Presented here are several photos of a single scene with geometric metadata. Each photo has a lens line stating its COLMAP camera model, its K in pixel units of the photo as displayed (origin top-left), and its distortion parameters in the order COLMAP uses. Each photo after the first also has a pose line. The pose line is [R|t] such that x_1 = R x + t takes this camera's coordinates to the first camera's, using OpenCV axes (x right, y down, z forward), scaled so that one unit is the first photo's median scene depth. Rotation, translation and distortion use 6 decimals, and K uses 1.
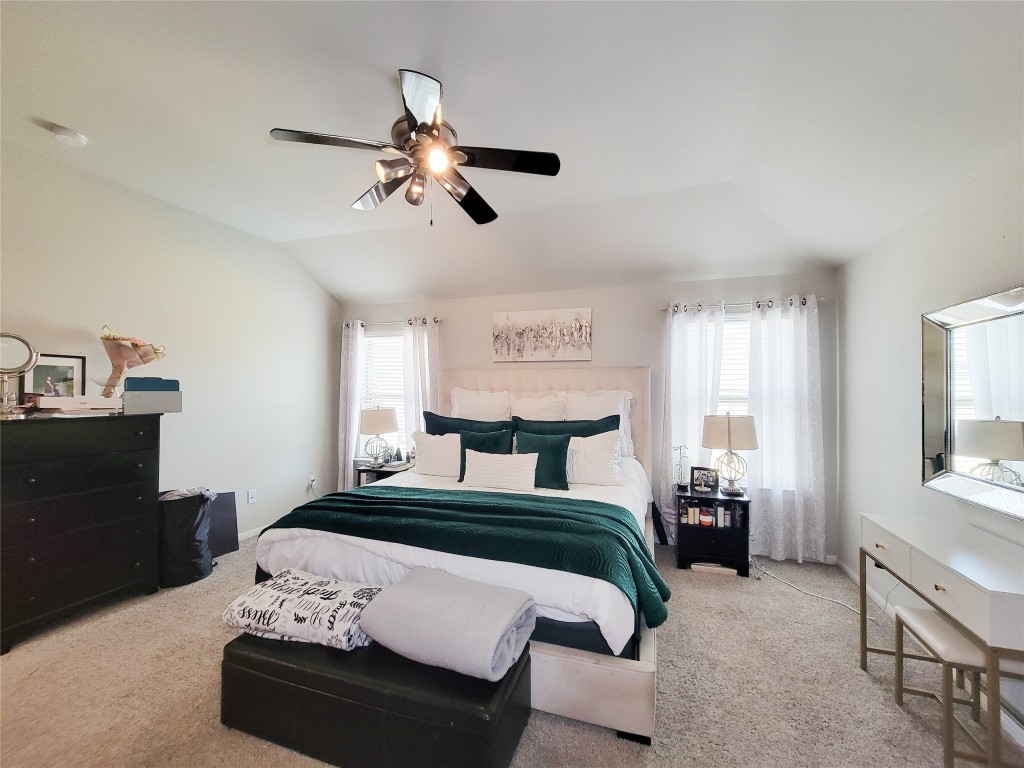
lens RADIAL K [[408.8, 0, 512.0], [0, 408.8, 384.0], [0, 0, 1]] dist [0.002581, 0.000108]
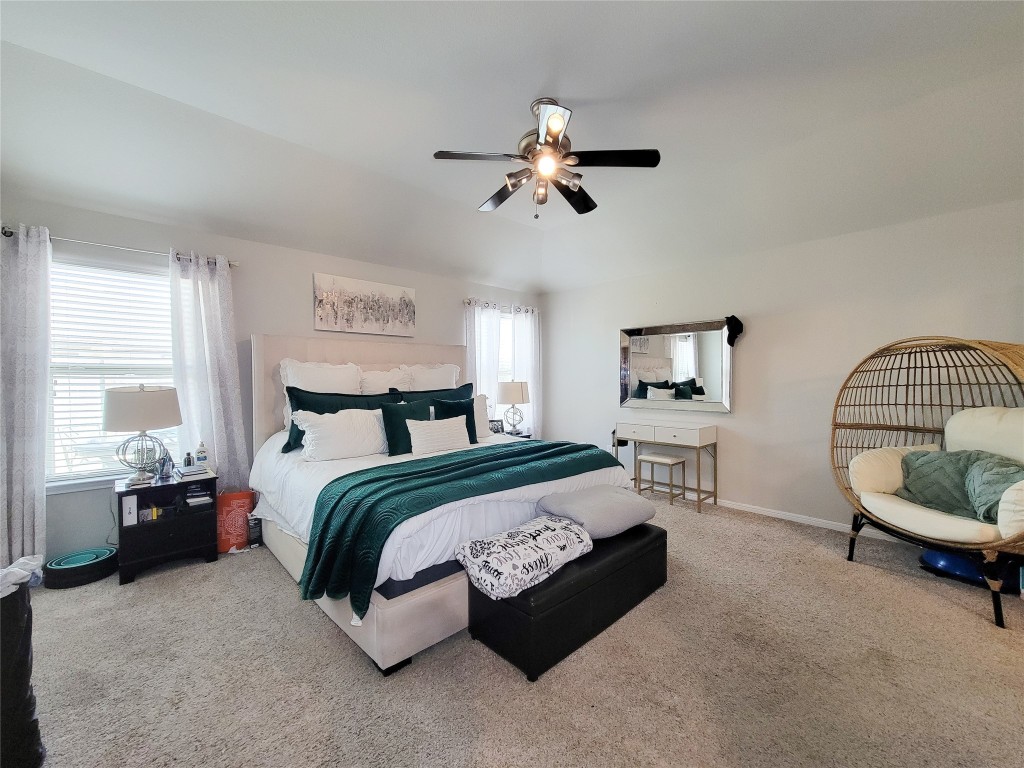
lens RADIAL K [[411.5, 0, 512.1], [0, 411.5, 377.8], [0, 0, 1]] dist [0.000474, -0.000181]
pose [[0.479722, -0.010504, 0.877358, -0.701623], [-0.008059, 0.999833, 0.016377, 0.033948], [-0.877384, -0.014927, 0.479557, 0.252791]]
